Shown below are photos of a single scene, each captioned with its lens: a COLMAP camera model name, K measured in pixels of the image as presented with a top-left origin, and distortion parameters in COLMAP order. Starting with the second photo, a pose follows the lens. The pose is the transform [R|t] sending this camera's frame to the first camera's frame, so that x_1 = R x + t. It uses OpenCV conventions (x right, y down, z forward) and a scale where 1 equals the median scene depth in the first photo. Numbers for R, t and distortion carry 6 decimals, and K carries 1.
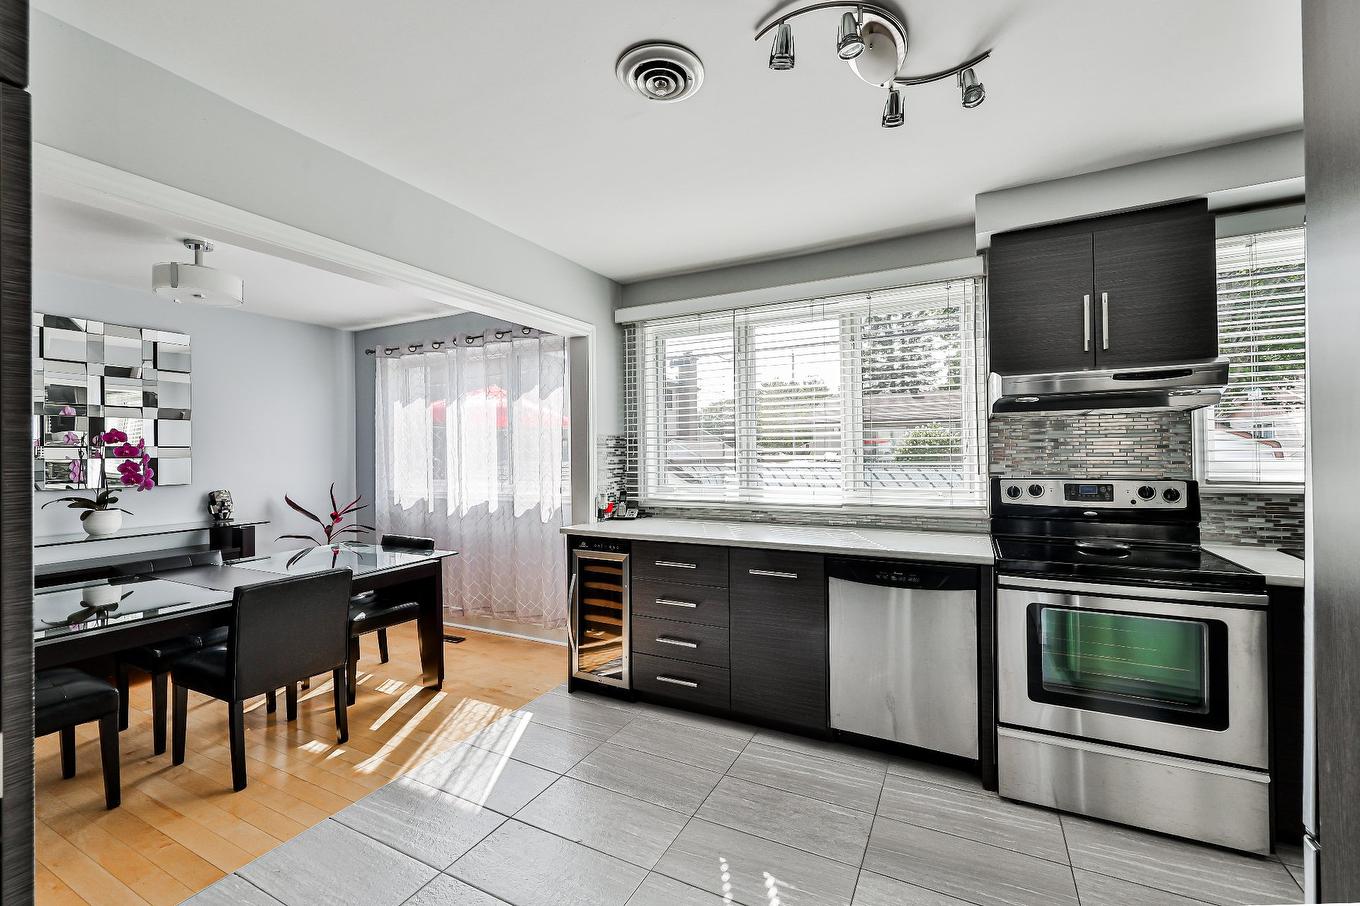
lens RADIAL K [[562.0, 0, 690.8], [0, 562.0, 449.2], [0, 0, 1]] dist [0.001129, -0.000297]
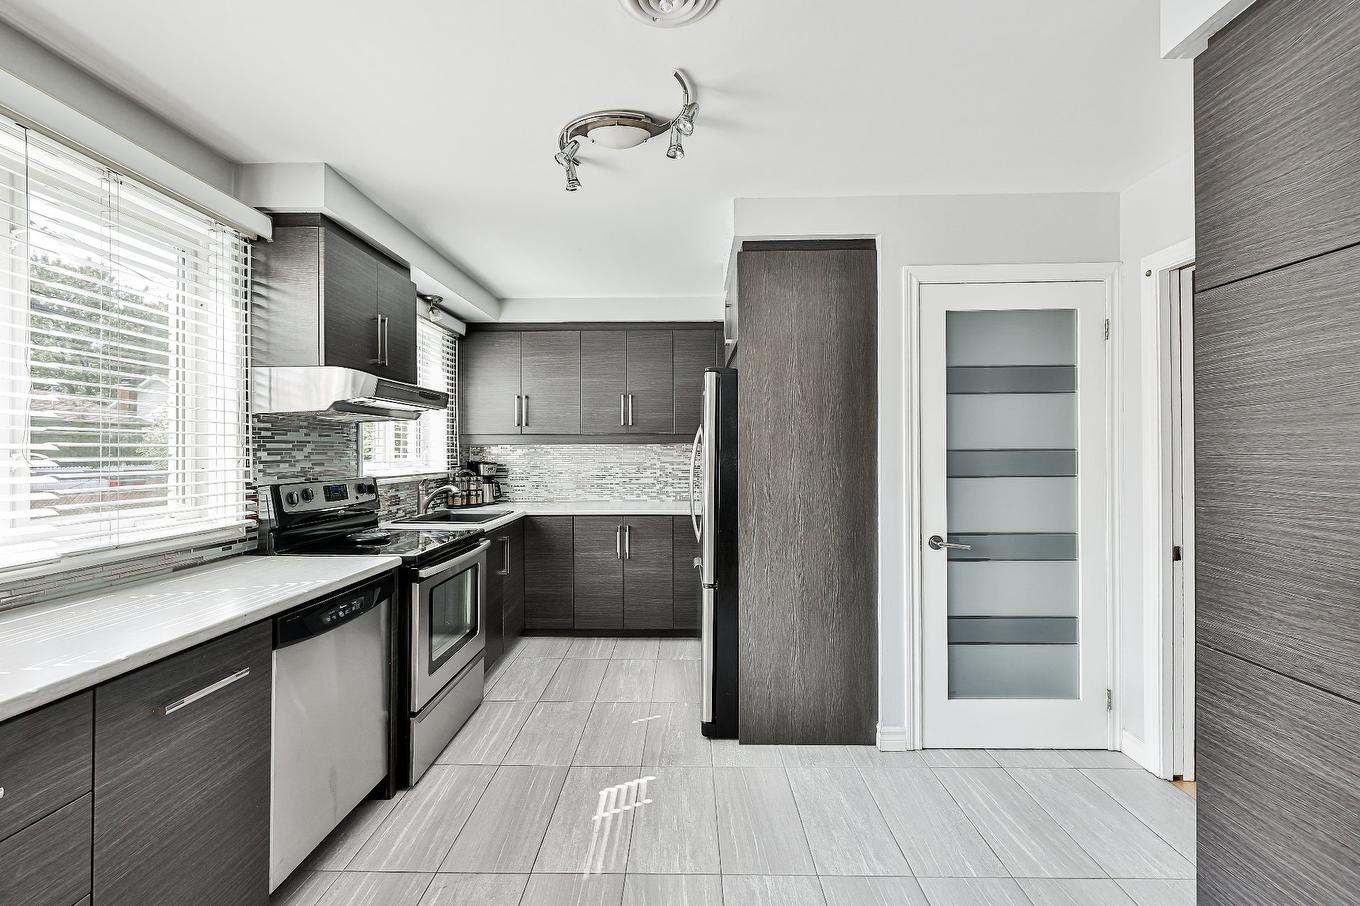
lens RADIAL K [[562.0, 0, 676.2], [0, 562.0, 449.6], [0, 0, 1]] dist [0.001129, -0.000297]
pose [[-0.429094, 0.016202, 0.903114, -0.500566], [0.003512, 0.999861, -0.016269, 0.014707], [-0.903253, -0.003810, -0.429092, 0.843086]]
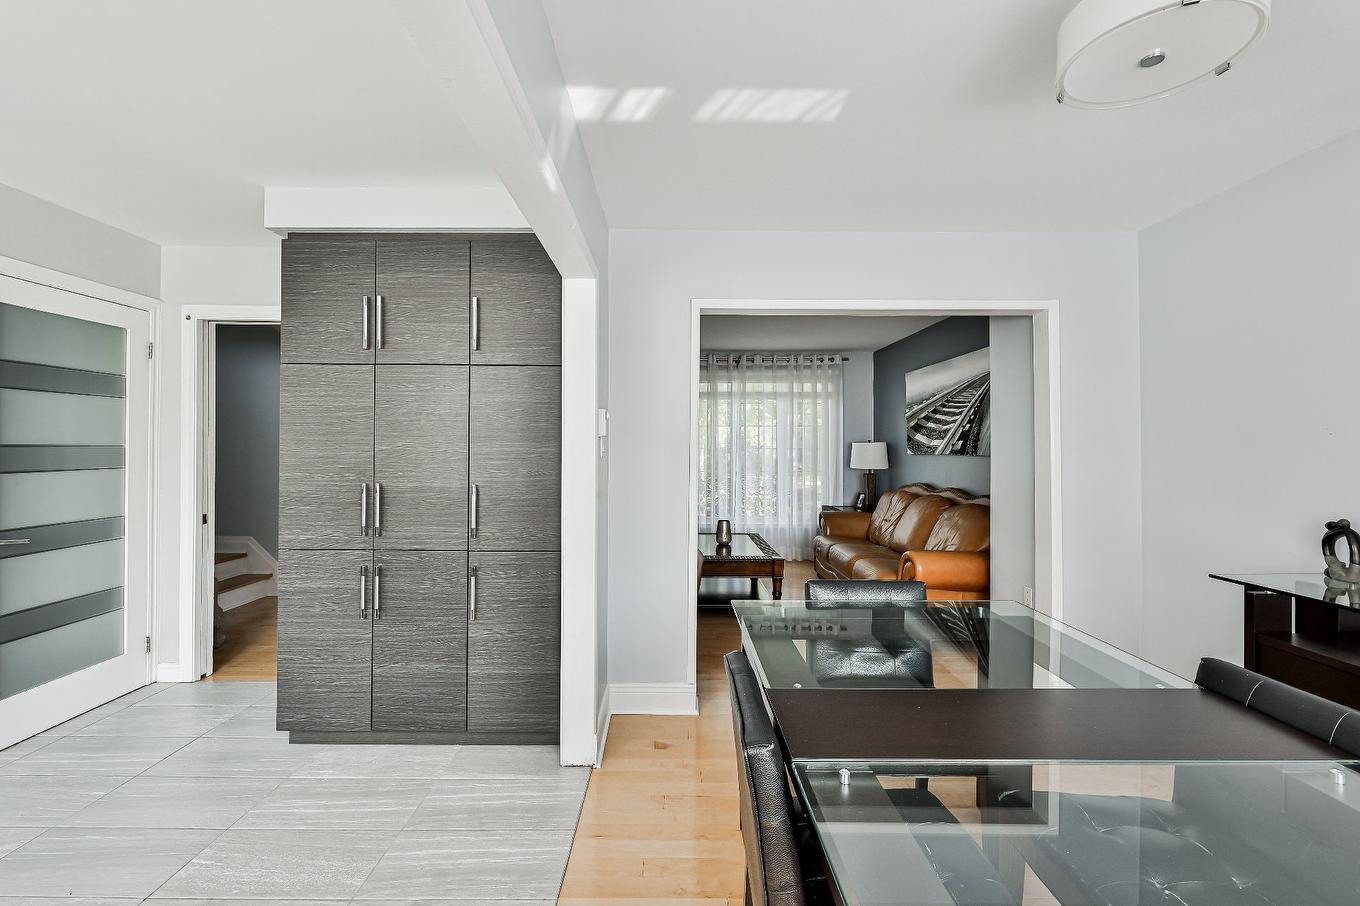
lens RADIAL K [[562.0, 0, 680.0], [0, 562.0, 446.9], [0, 0, 1]] dist [0.001129, -0.000297]
pose [[-0.889551, 0.008798, -0.456750, -0.413123], [0.009953, 0.999950, -0.000124, 0.014801], [0.456727, -0.004656, -0.889595, 1.351166]]
